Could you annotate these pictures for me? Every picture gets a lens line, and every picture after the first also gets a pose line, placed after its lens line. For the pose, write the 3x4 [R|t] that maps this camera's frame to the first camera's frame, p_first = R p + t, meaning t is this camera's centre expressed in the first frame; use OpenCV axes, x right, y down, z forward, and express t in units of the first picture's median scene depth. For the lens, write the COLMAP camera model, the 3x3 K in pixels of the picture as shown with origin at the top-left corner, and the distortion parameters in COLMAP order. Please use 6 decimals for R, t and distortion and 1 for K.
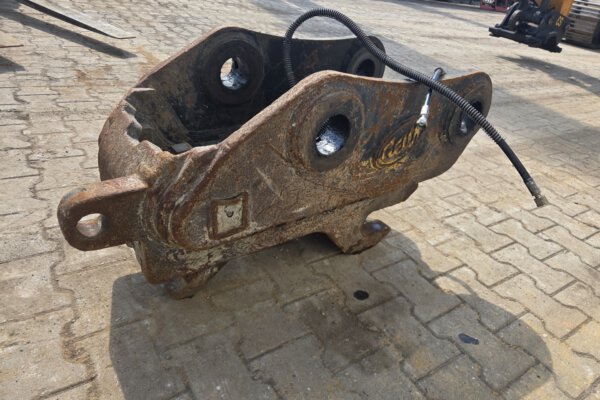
lens RADIAL K [[401.8, 0, 301.5], [0, 401.8, 197.9], [0, 0, 1]] dist [0.024491, -0.020479]
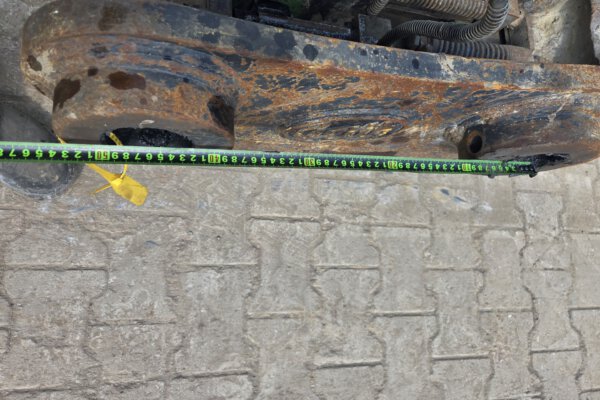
lens RADIAL K [[401.8, 0, 294.1], [0, 401.8, 200.5], [0, 0, 1]] dist [0.024491, -0.020479]
pose [[-0.734461, -0.615019, -0.286915, 0.125947], [-0.084835, -0.336252, 0.937943, -0.864673], [-0.673328, 0.713223, 0.194788, 1.252622]]
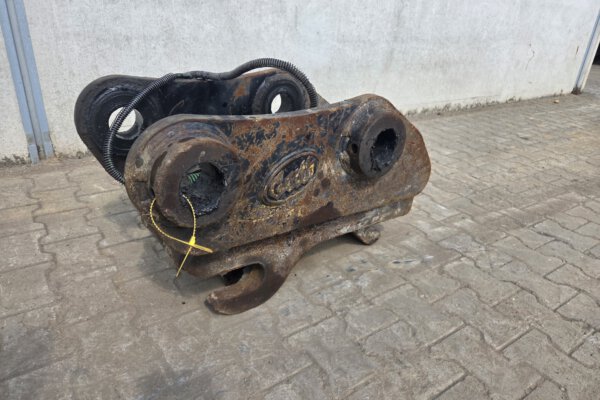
lens RADIAL K [[401.8, 0, 302.7], [0, 401.8, 205.3], [0, 0, 1]] dist [0.024491, -0.020479]
pose [[-0.974499, -0.188283, -0.122071, 0.061506], [-0.204790, 0.523879, 0.826808, -1.063515], [-0.091724, 0.830723, -0.549078, 1.784483]]
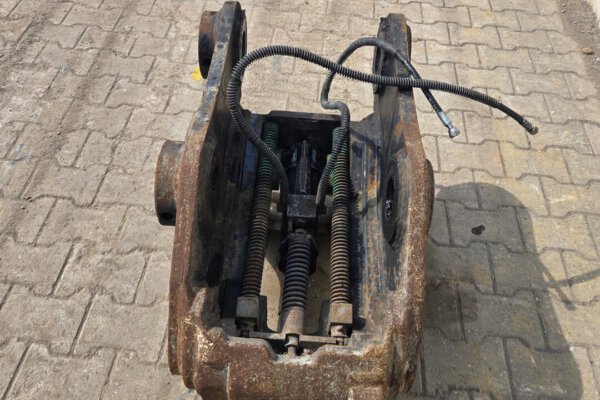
lens RADIAL K [[528.1, 0, 298.1], [0, 528.1, 200.4], [0, 0, 1]] dist [0.011338, -0.008482]
pose [[0.626853, -0.660418, 0.413405, -0.510095], [0.435106, 0.736872, 0.517400, -0.753956], [-0.646327, -0.144459, 0.749262, 0.175930]]
